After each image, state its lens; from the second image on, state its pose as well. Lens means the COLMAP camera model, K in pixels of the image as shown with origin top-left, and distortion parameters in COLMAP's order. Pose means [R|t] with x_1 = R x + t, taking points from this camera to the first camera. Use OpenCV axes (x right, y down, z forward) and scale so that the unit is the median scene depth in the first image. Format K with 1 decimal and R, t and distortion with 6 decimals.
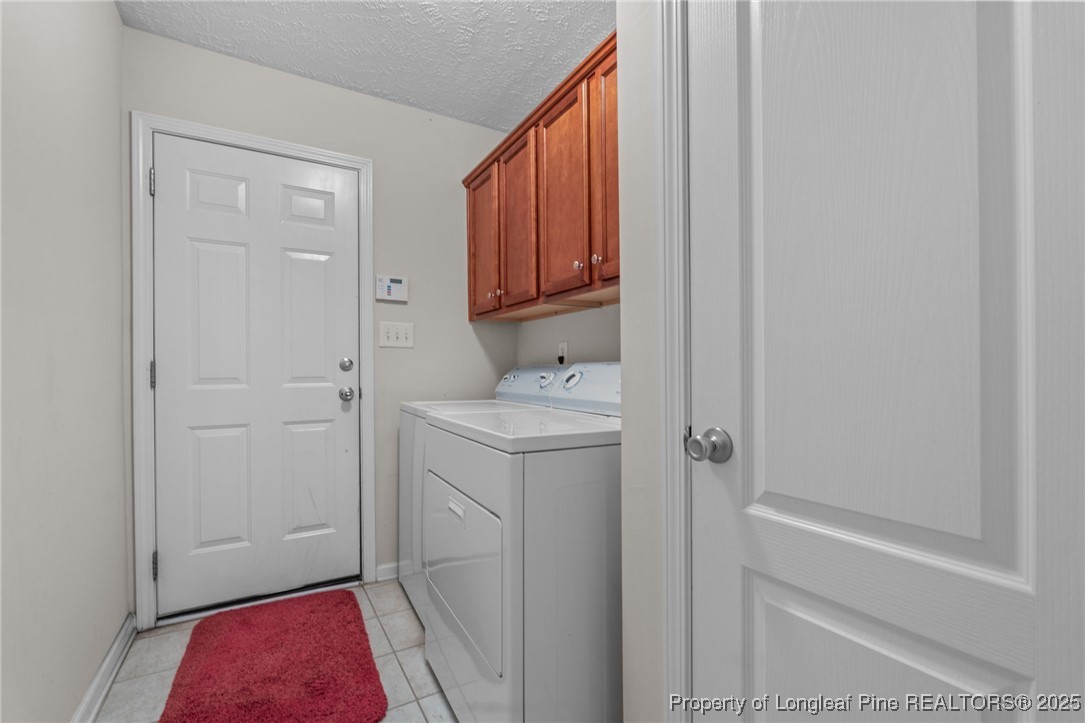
lens RADIAL K [[474.7, 0, 541.7], [0, 474.7, 367.3], [0, 0, 1]] dist [-0.004816, -0.000206]
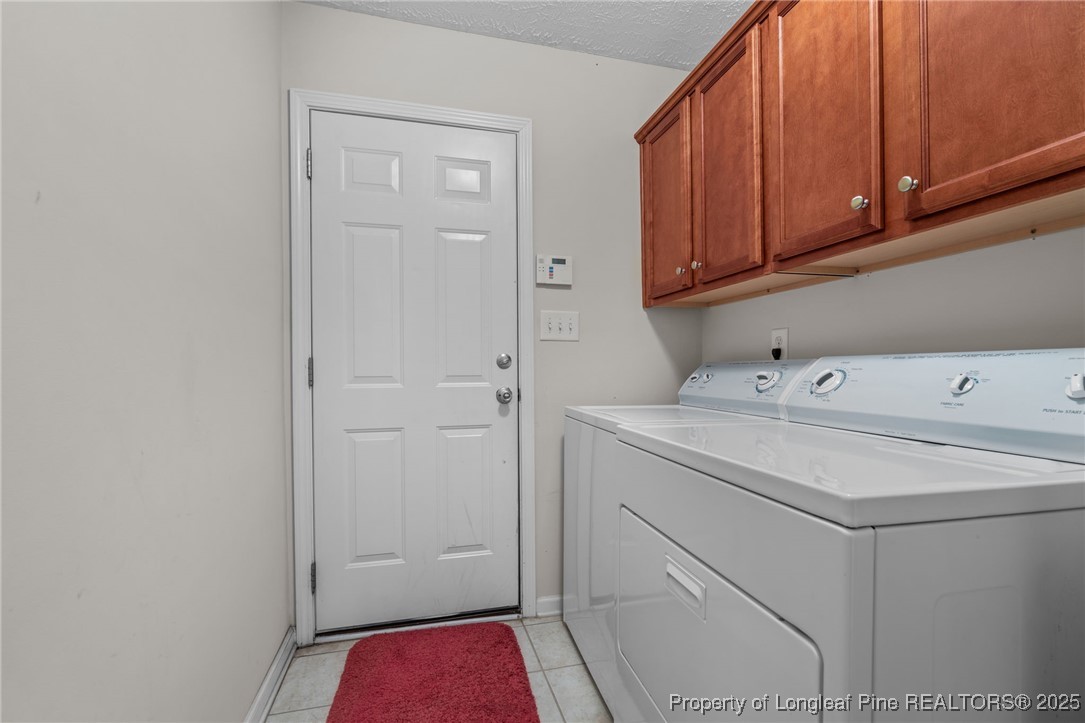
lens RADIAL K [[474.7, 0, 541.7], [0, 474.7, 367.3], [0, 0, 1]] dist [-0.004816, -0.000206]
pose [[0.962615, -0.000401, -0.270873, -0.129013], [0.001253, 0.999995, 0.002972, 0.003434], [0.270870, -0.003201, 0.962611, 0.218729]]
